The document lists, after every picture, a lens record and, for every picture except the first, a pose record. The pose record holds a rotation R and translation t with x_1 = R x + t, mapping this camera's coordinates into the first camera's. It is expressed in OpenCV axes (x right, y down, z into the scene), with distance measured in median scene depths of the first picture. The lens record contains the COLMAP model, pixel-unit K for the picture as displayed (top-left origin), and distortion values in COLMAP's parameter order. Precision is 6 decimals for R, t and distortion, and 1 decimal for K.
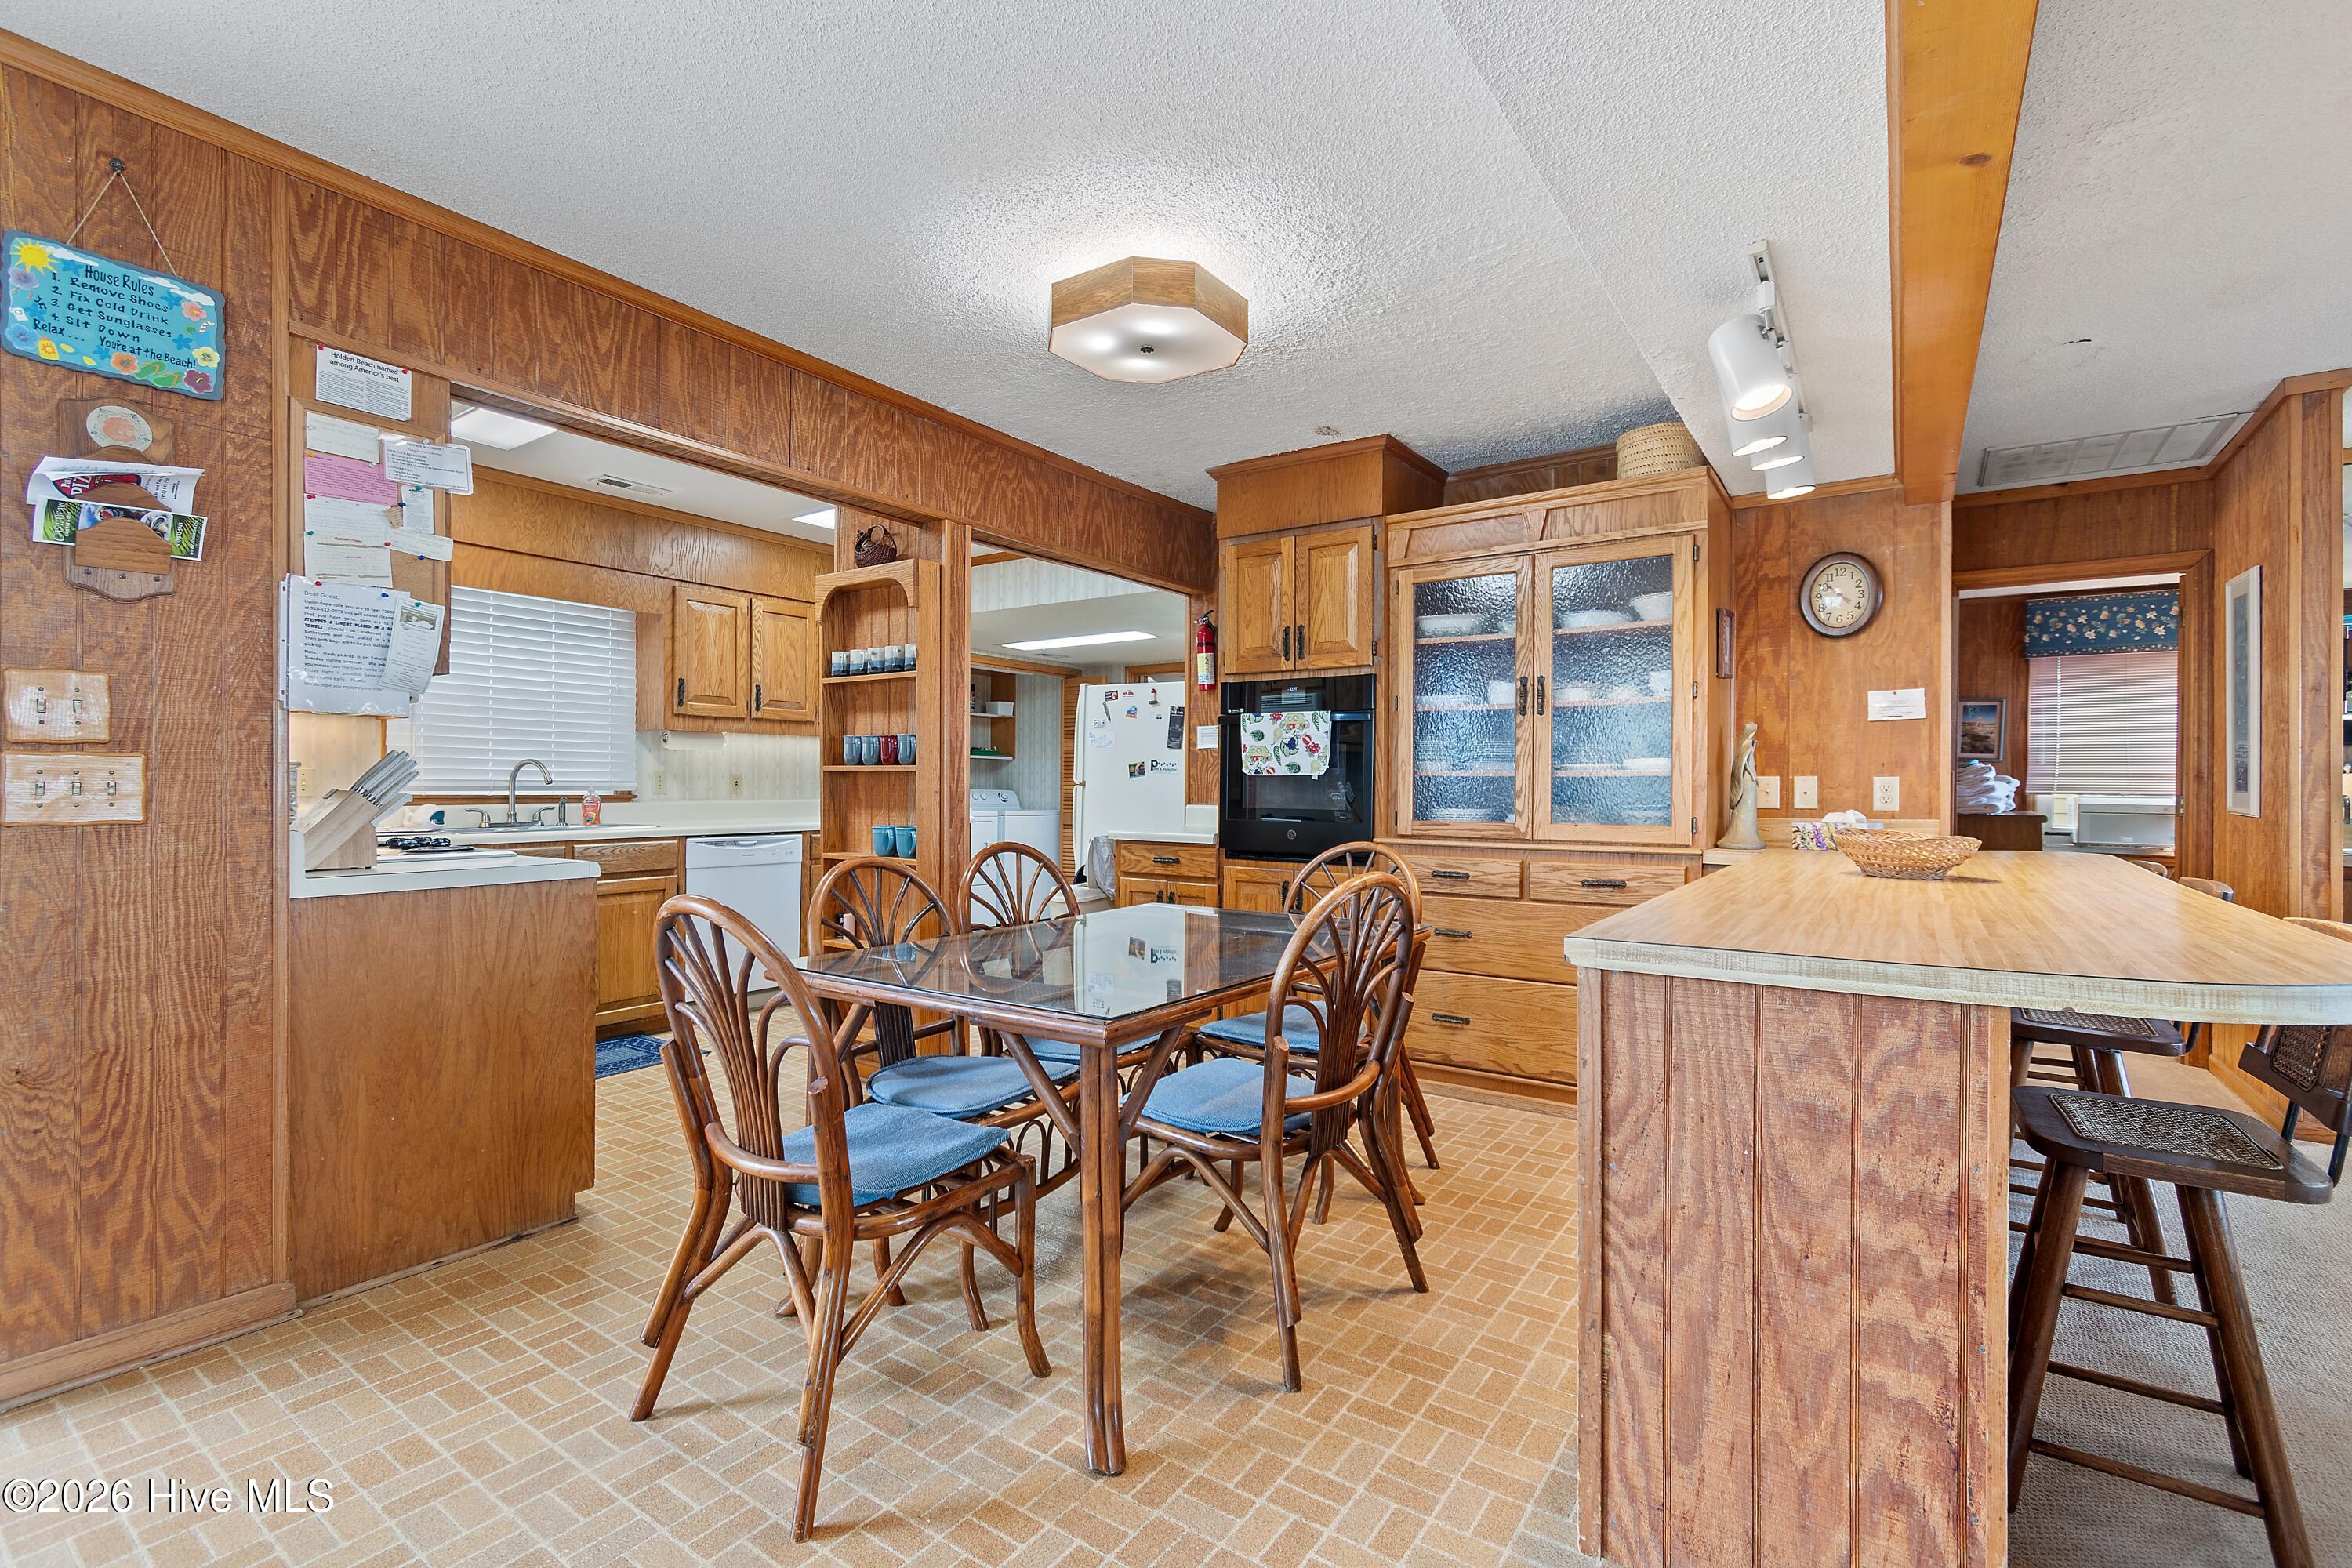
lens RADIAL K [[1045.8, 0, 1173.6], [0, 1045.8, 785.8], [0, 0, 1]] dist [0.005521, -0.001640]
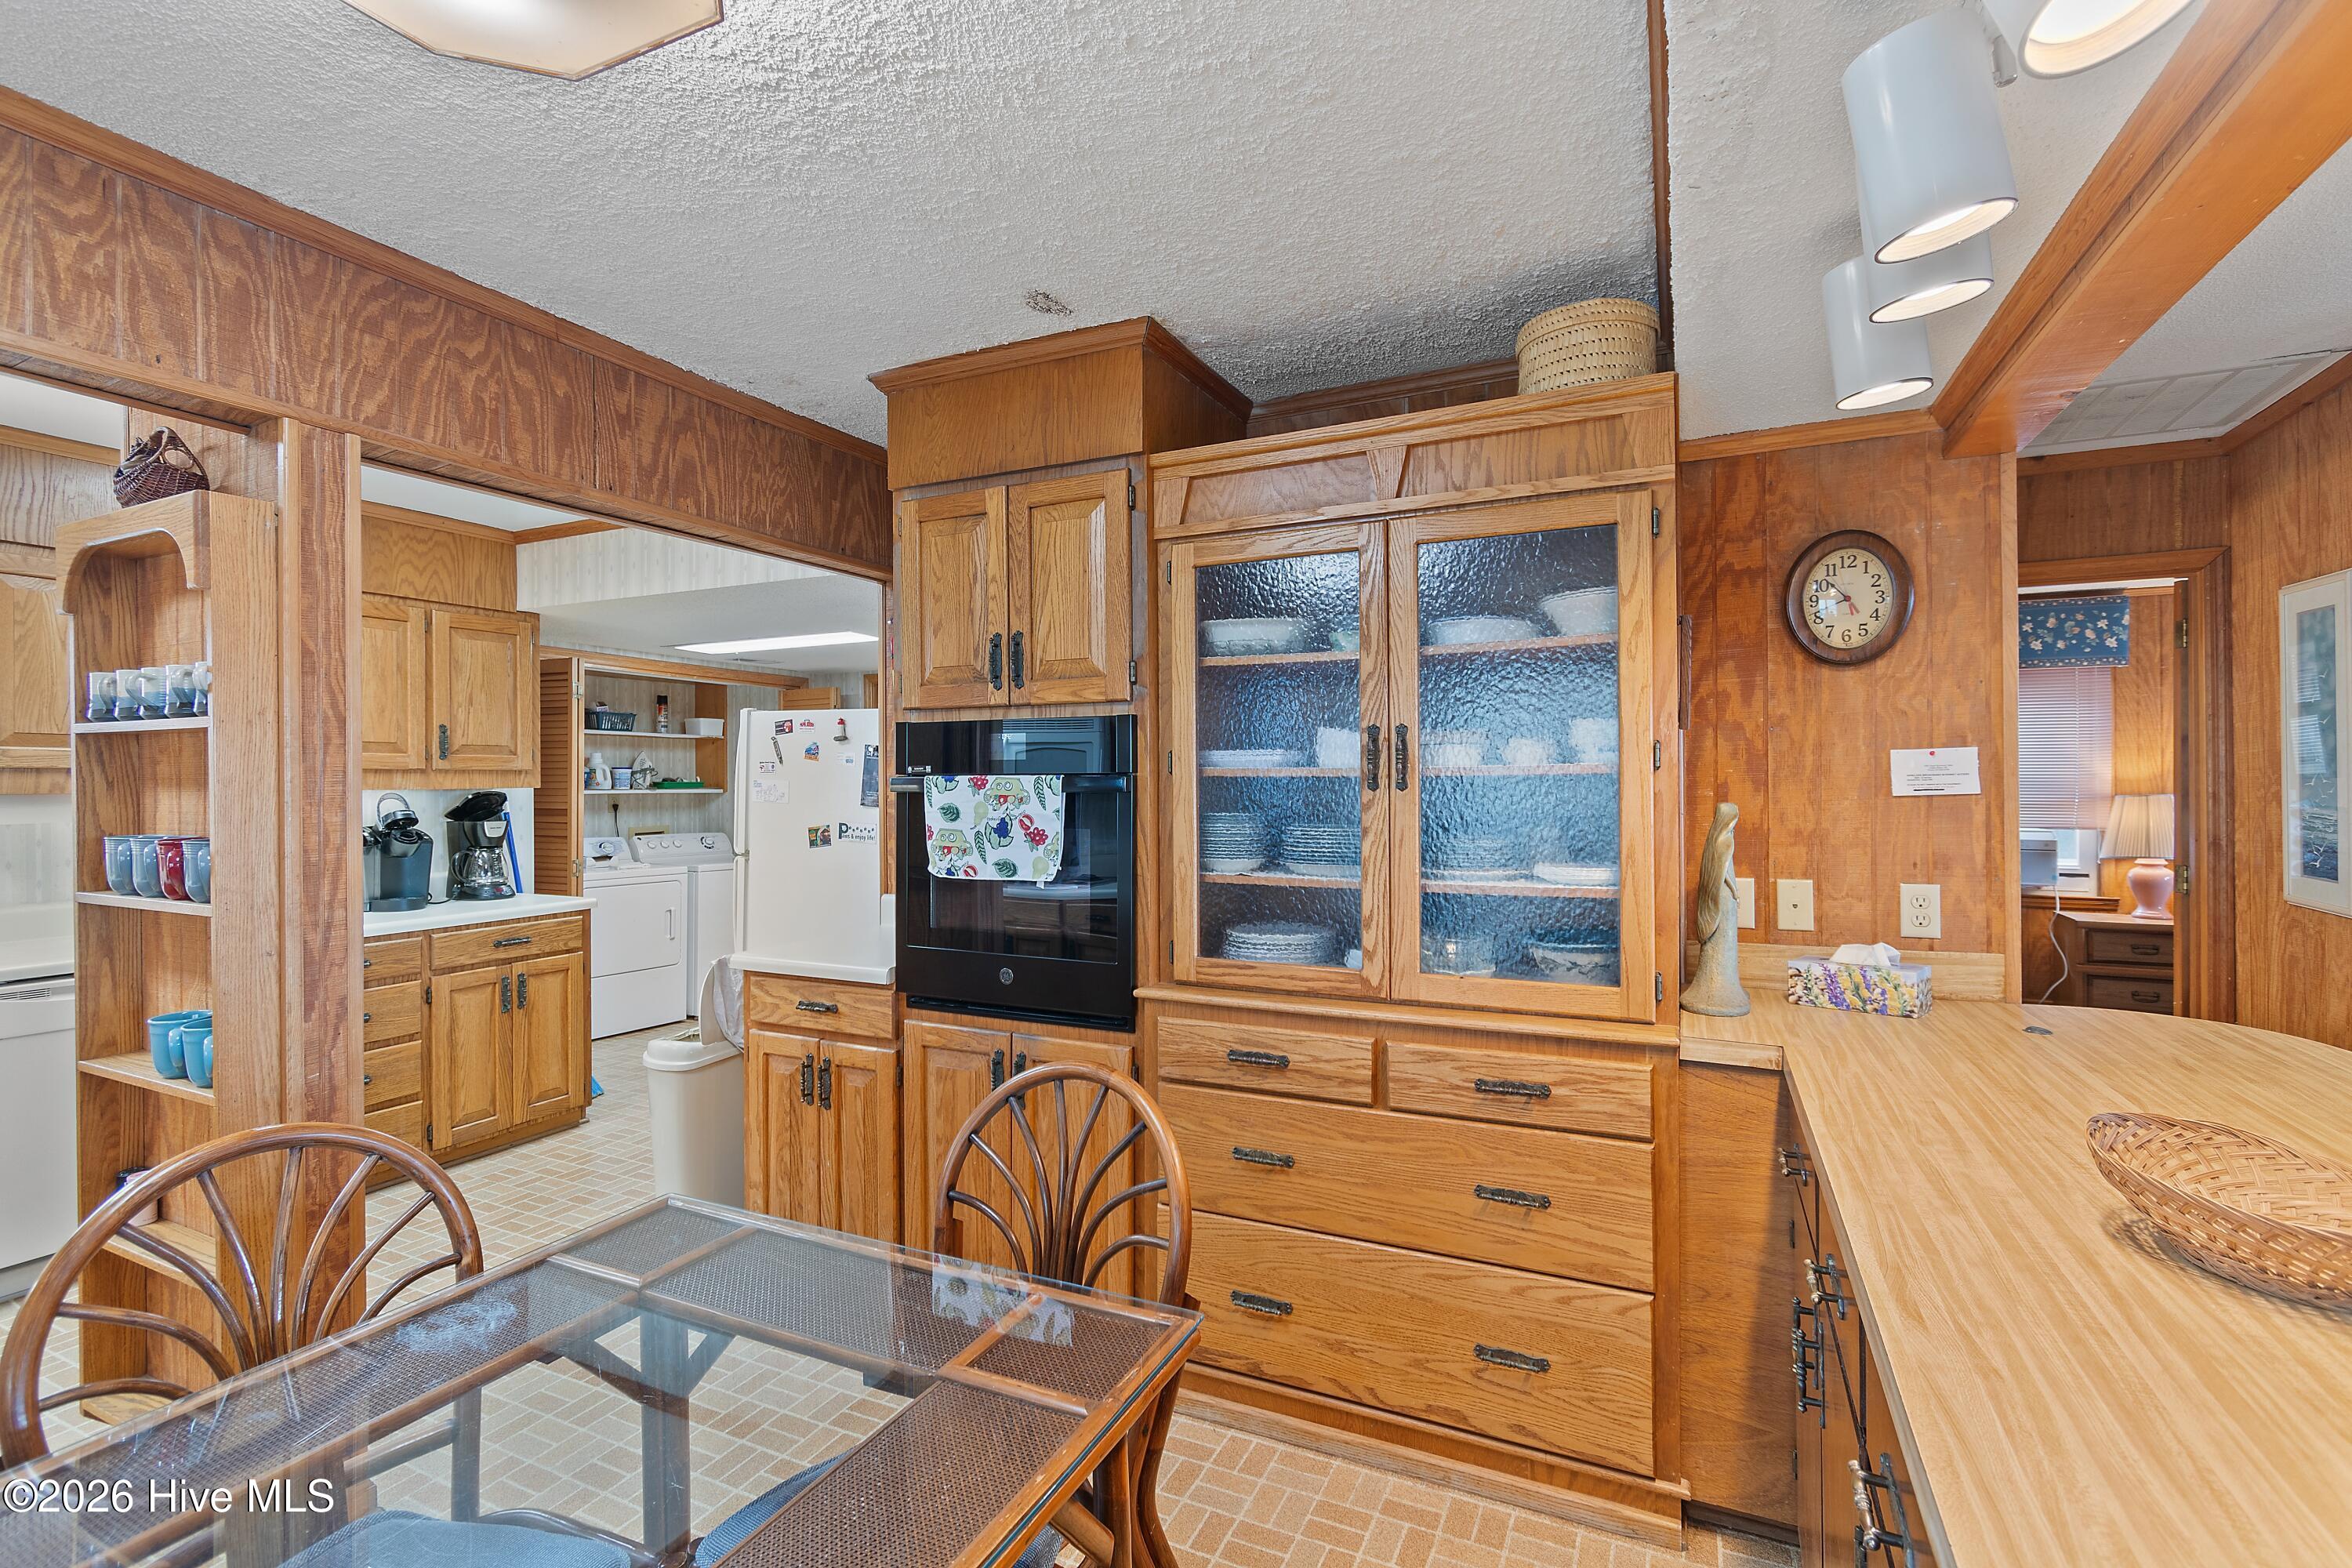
lens RADIAL K [[1045.8, 0, 1174.8], [0, 1045.8, 778.2], [0, 0, 1]] dist [0.005521, -0.001640]
pose [[0.986359, -0.010735, 0.164261, 0.125229], [0.011265, 0.999934, -0.002297, -0.074337], [-0.164225, 0.004116, 0.986414, 0.432252]]
